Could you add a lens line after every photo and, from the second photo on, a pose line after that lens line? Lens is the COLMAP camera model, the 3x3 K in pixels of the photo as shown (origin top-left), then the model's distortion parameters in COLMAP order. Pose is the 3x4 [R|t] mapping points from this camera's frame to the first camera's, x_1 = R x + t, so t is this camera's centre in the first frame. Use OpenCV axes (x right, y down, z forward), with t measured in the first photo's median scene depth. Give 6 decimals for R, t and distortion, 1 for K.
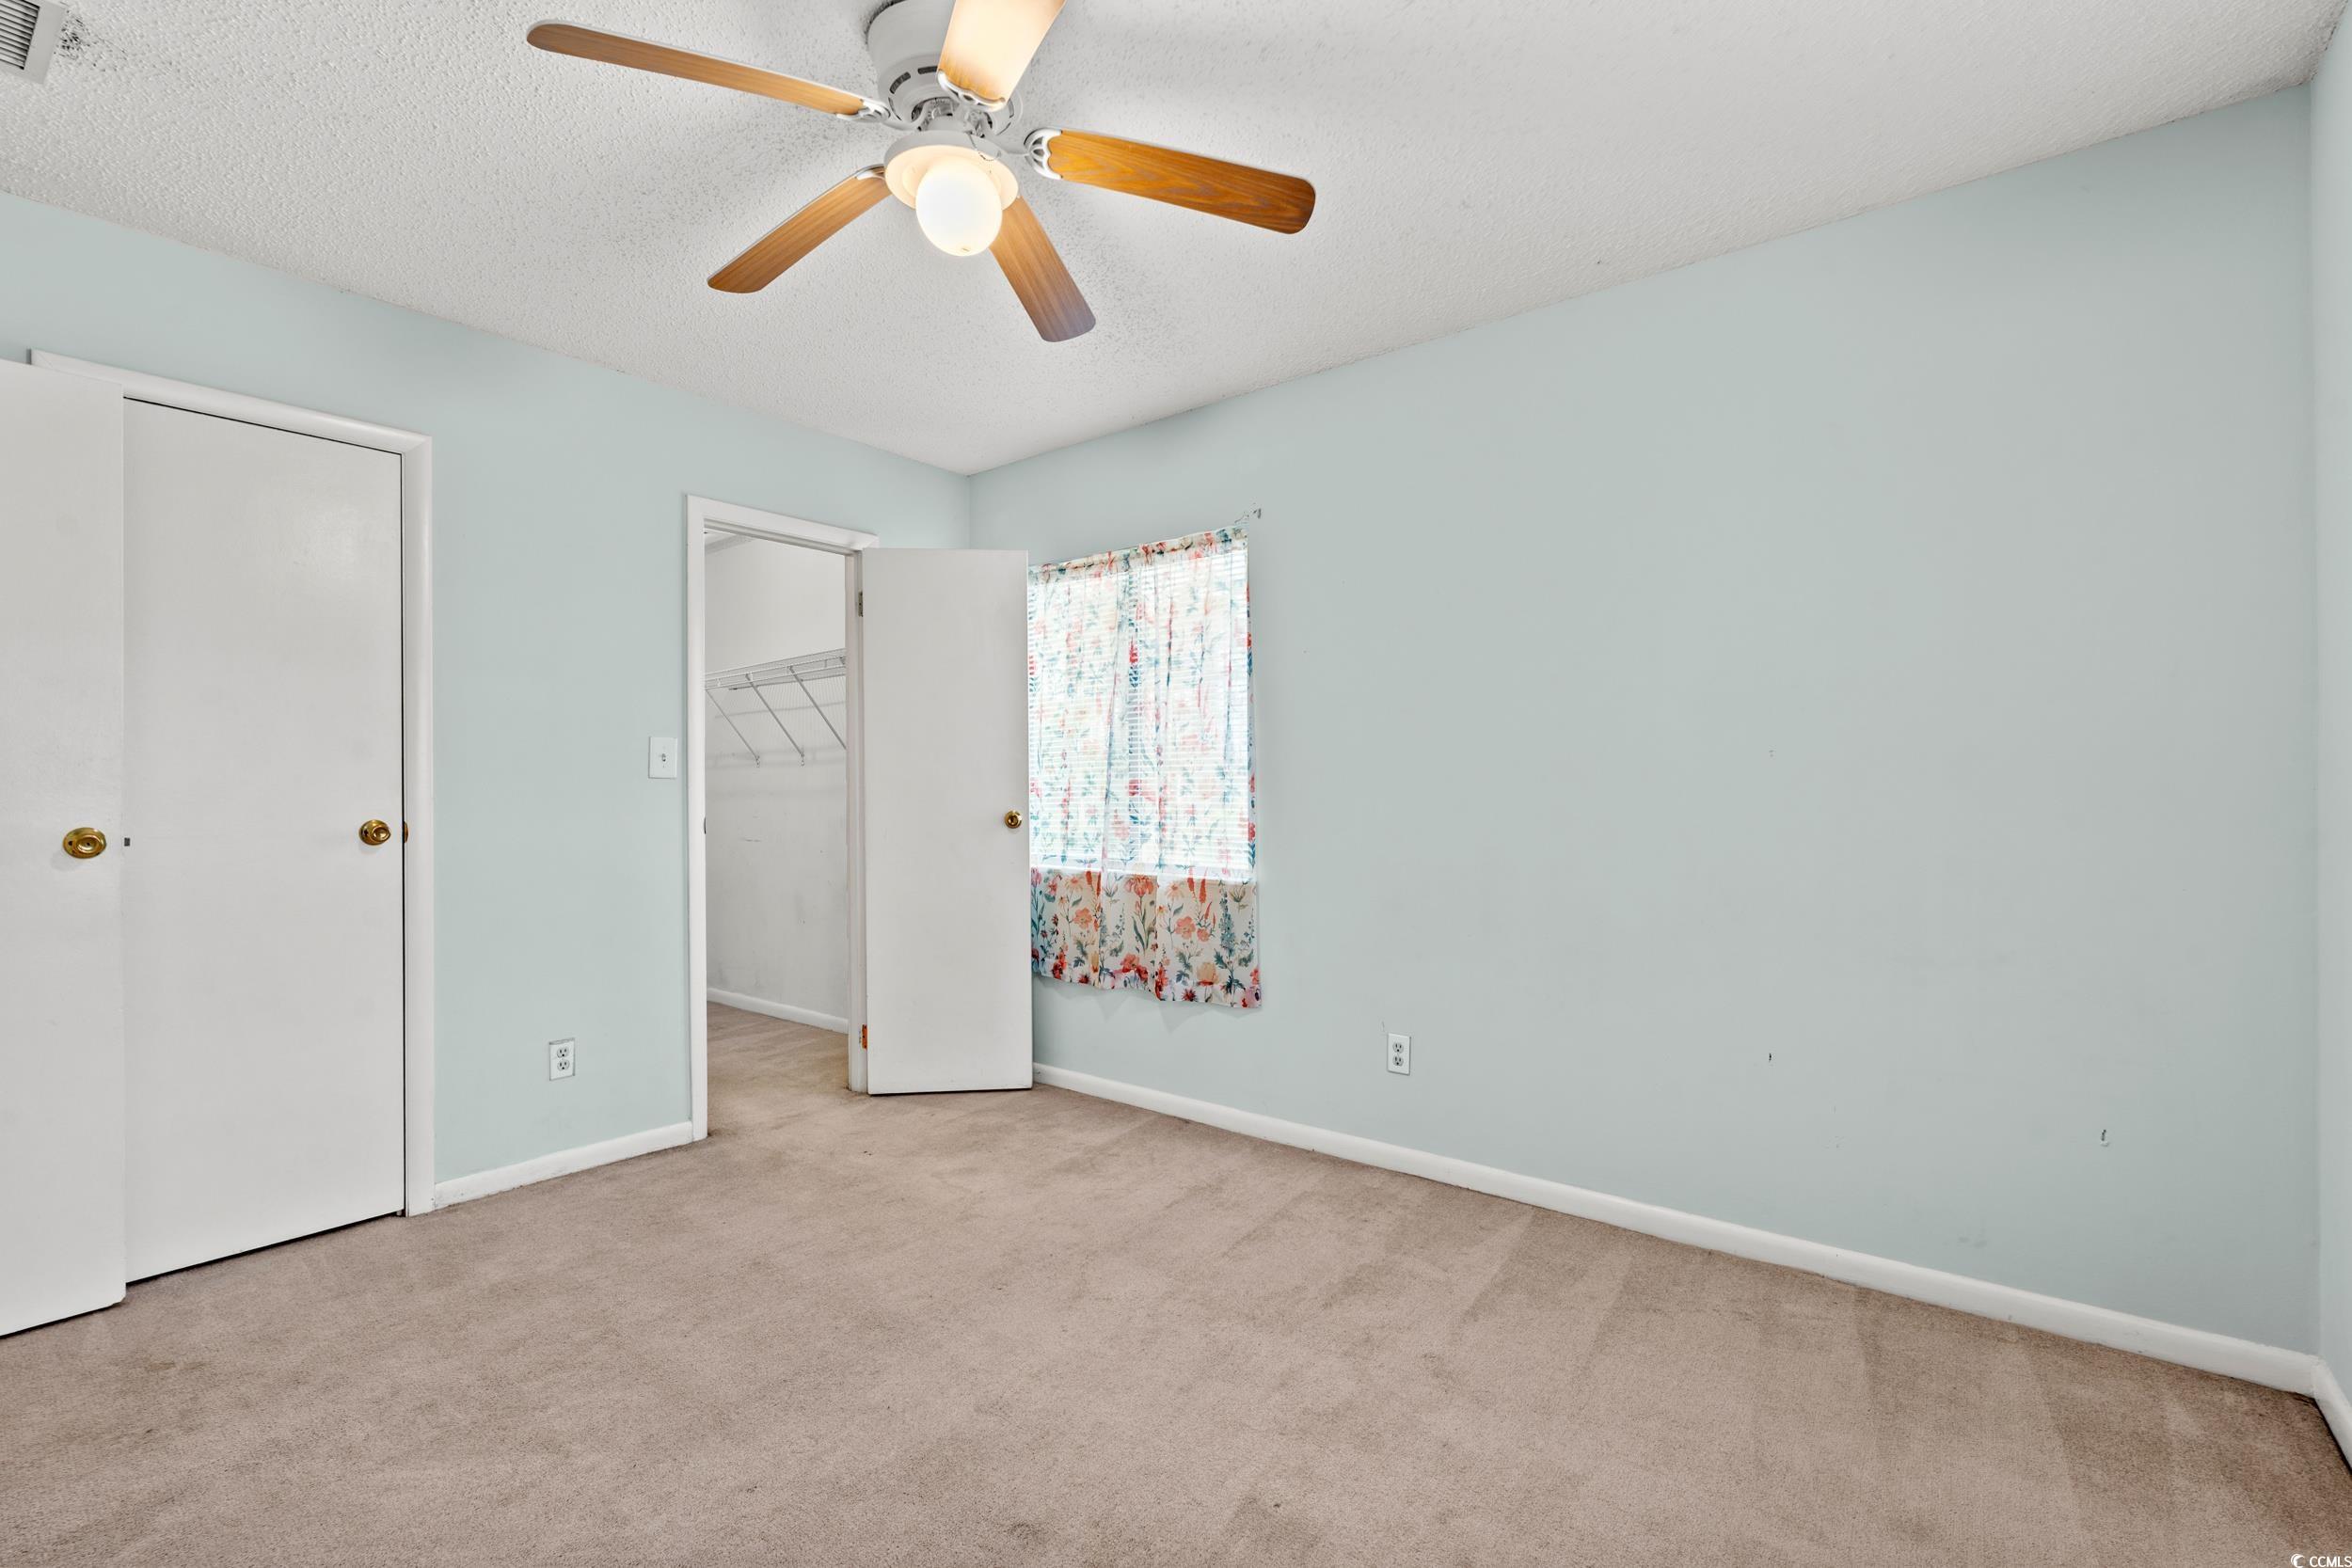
lens RADIAL K [[980.4, 0, 1179.2], [0, 980.4, 824.3], [0, 0, 1]] dist [-0.001553, -0.000111]
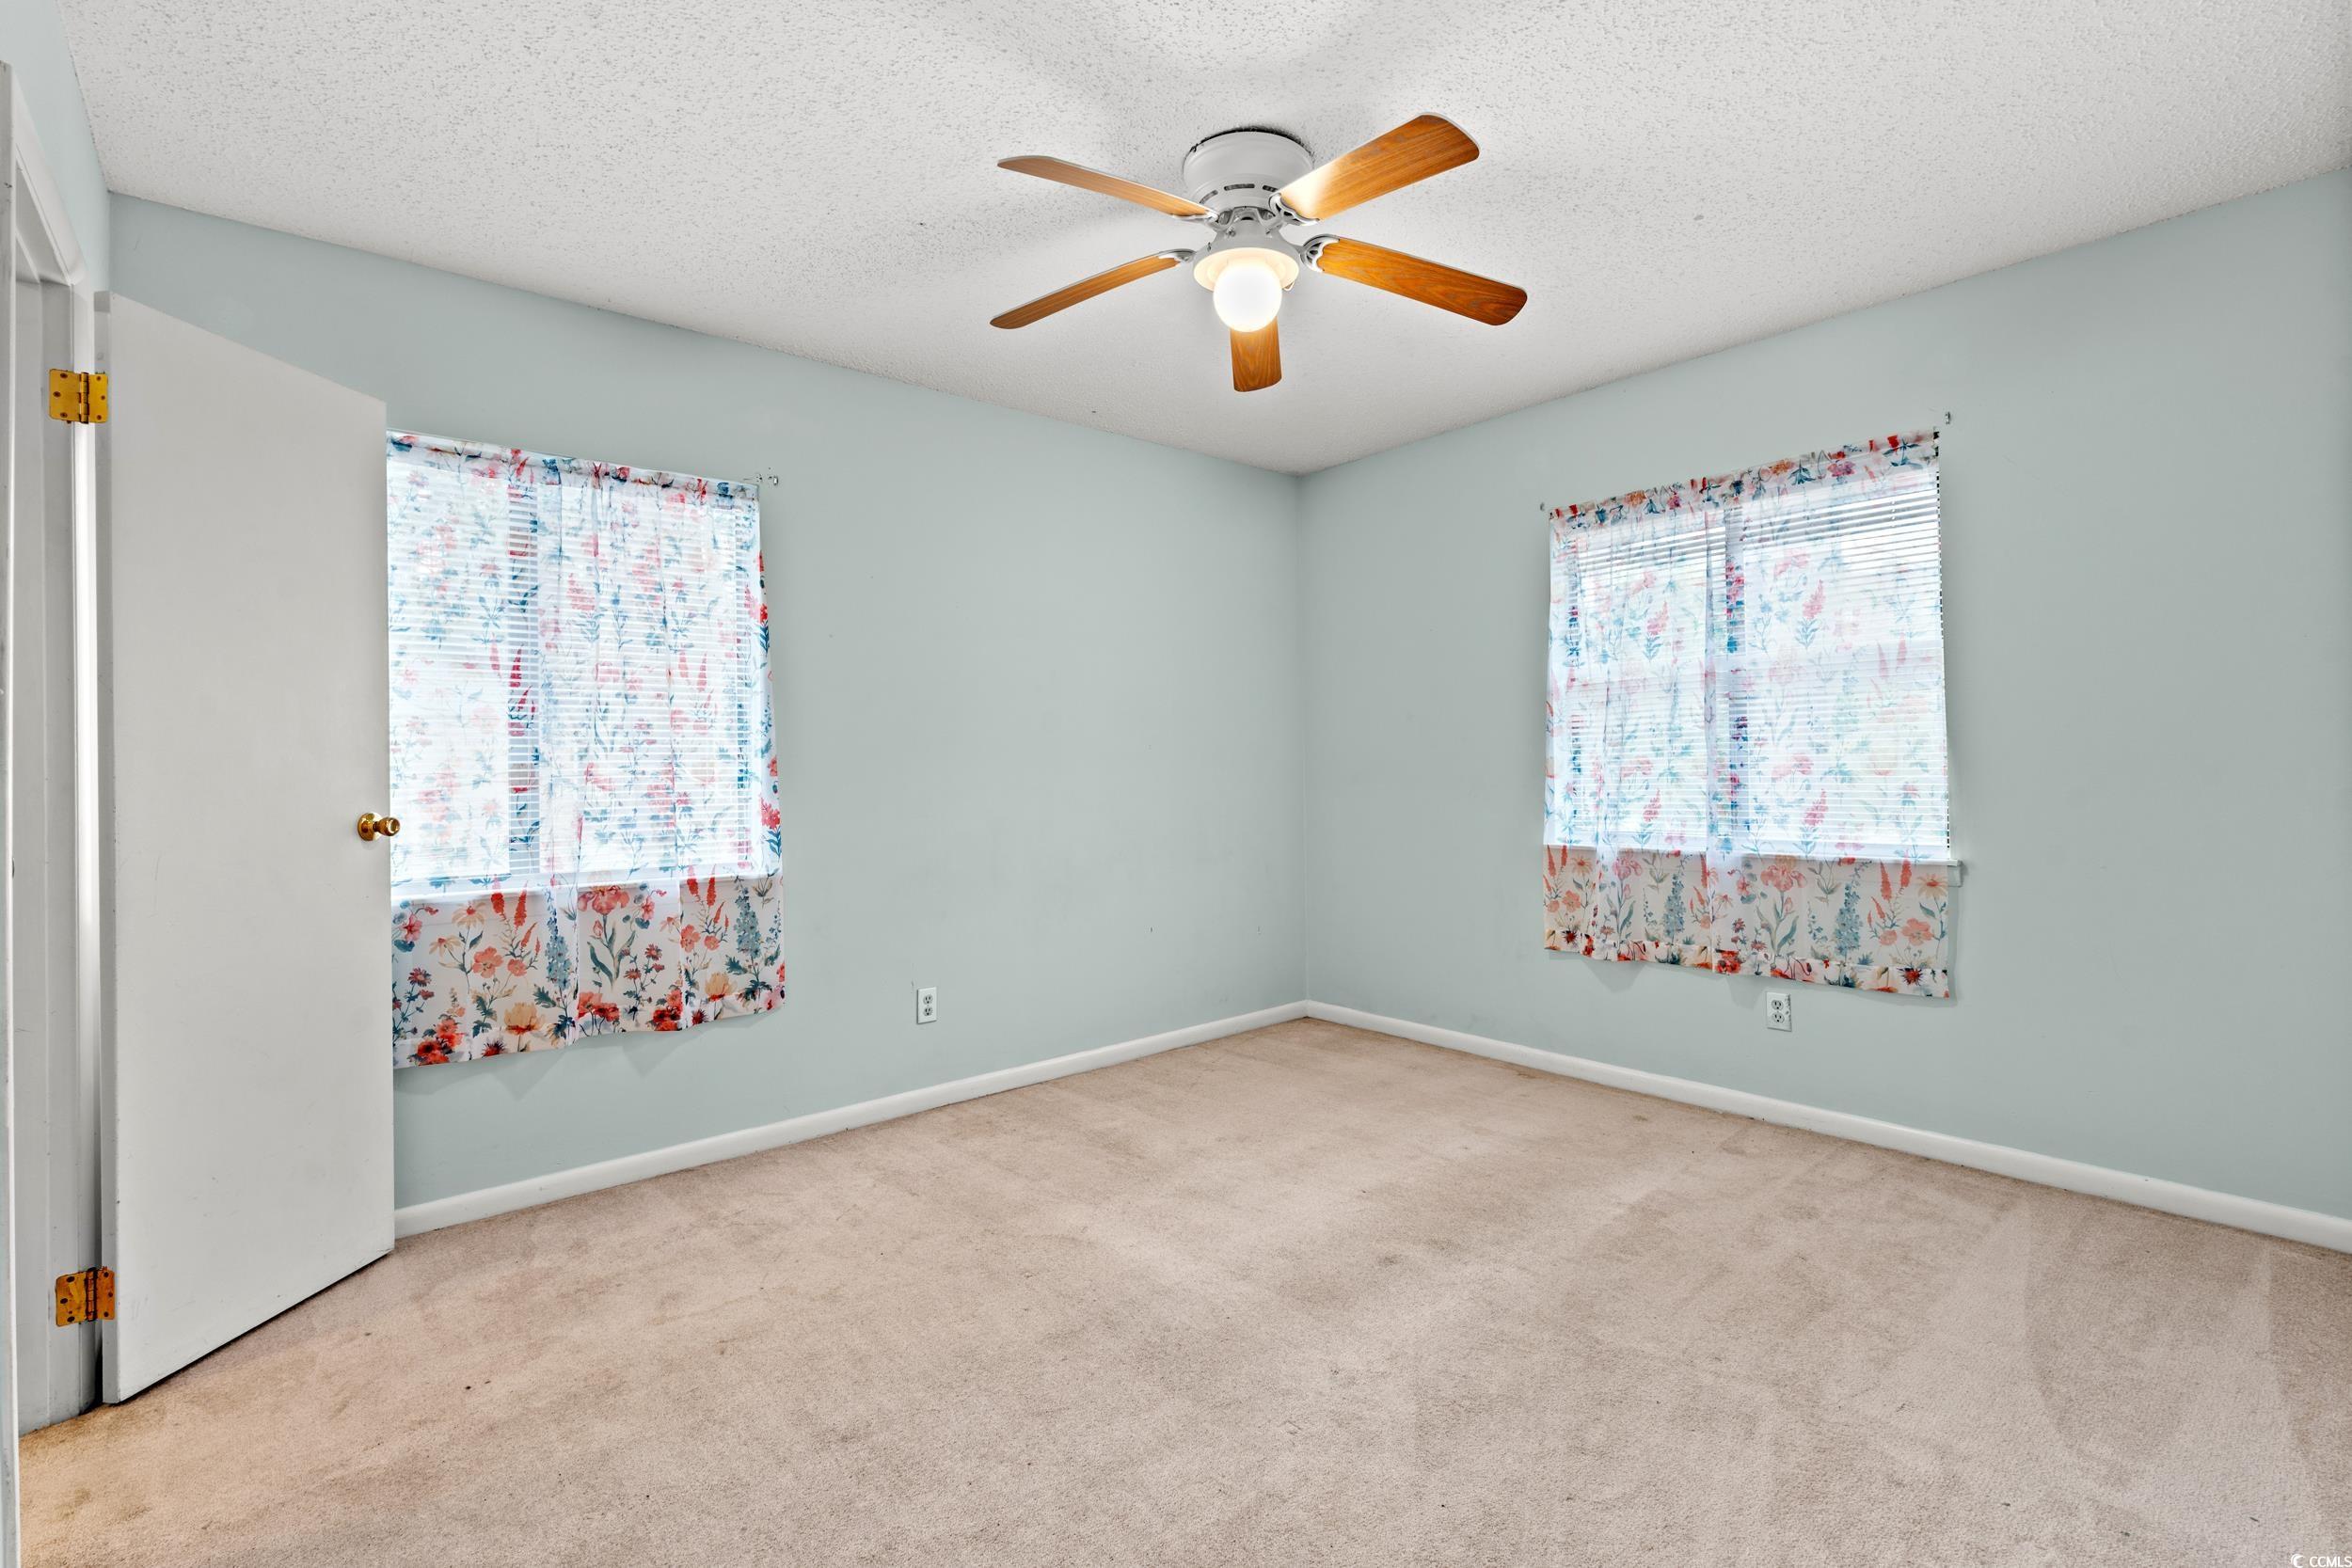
lens RADIAL K [[1036.9, 0, 1179.5], [0, 1036.9, 773.1], [0, 0, 1]] dist [-0.013010, -0.000118]
pose [[0.219882, -0.016074, 0.975394, -0.775818], [0.037261, 0.999273, 0.008068, -0.028494], [-0.974815, 0.034570, 0.220321, 0.394784]]
